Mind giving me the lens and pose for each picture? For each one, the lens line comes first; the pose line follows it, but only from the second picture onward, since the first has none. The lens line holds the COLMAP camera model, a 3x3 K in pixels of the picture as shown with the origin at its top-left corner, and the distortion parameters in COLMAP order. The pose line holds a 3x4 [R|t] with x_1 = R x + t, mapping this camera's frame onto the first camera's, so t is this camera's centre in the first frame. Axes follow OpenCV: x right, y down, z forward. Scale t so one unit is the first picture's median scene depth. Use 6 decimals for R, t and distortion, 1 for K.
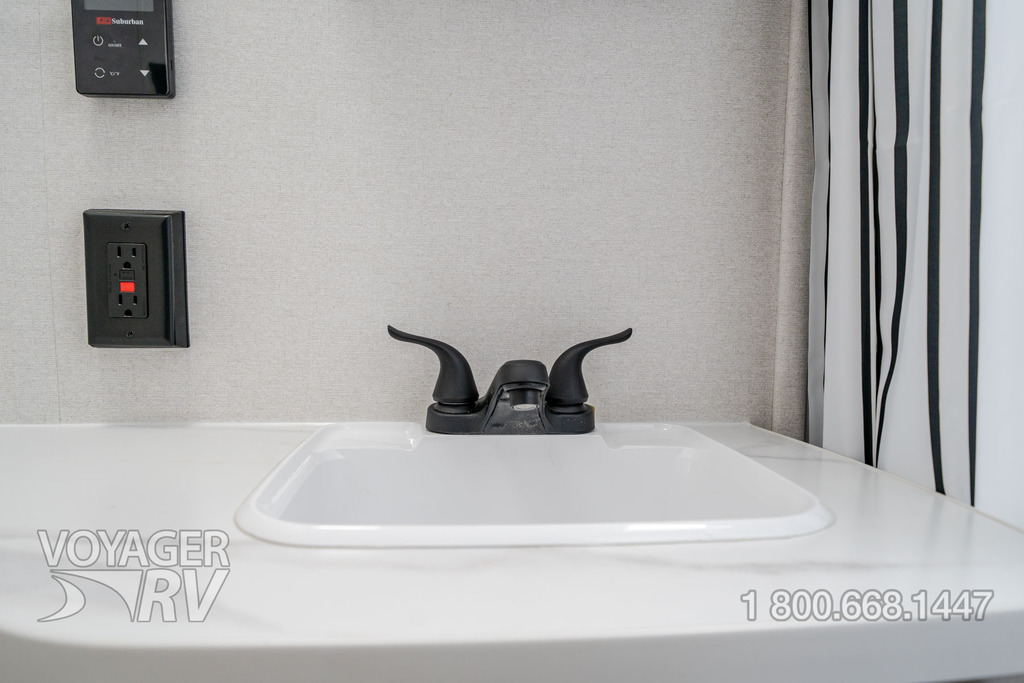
lens RADIAL K [[708.3, 0, 511.0], [0, 708.3, 338.8], [0, 0, 1]] dist [0.001506, 0.002696]
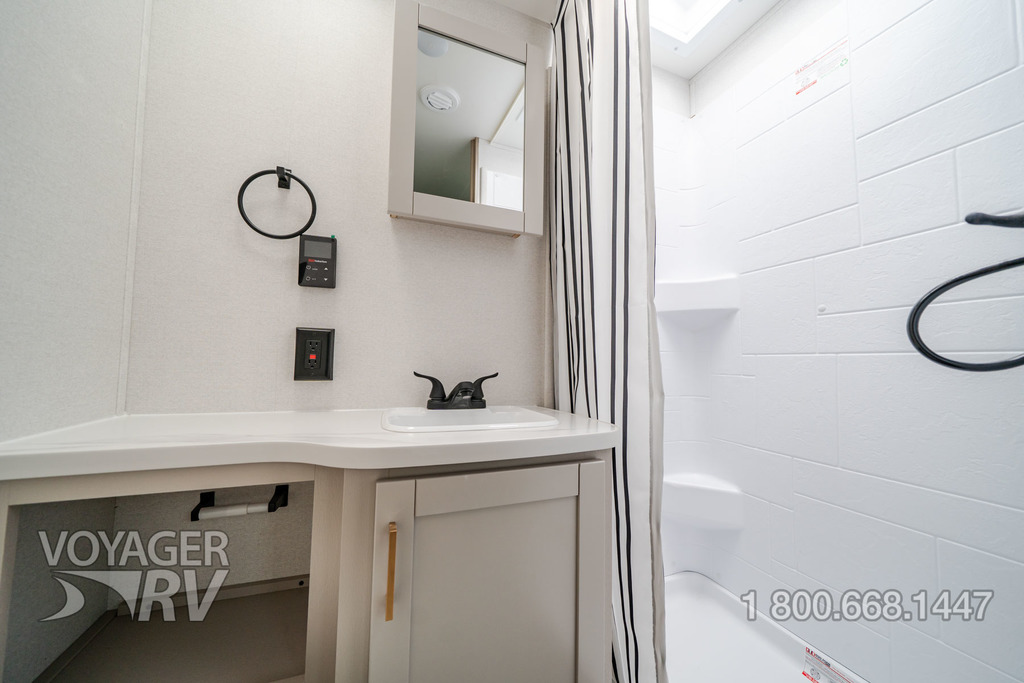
lens RADIAL K [[352.9, 0, 511.5], [0, 352.9, 339.7], [0, 0, 1]] dist [-0.004623, -0.000215]
pose [[0.964653, 0.020844, 0.262697, -0.168958], [0.018005, 0.989324, -0.144617, 0.065353], [-0.262907, 0.144235, 0.953979, -0.446849]]
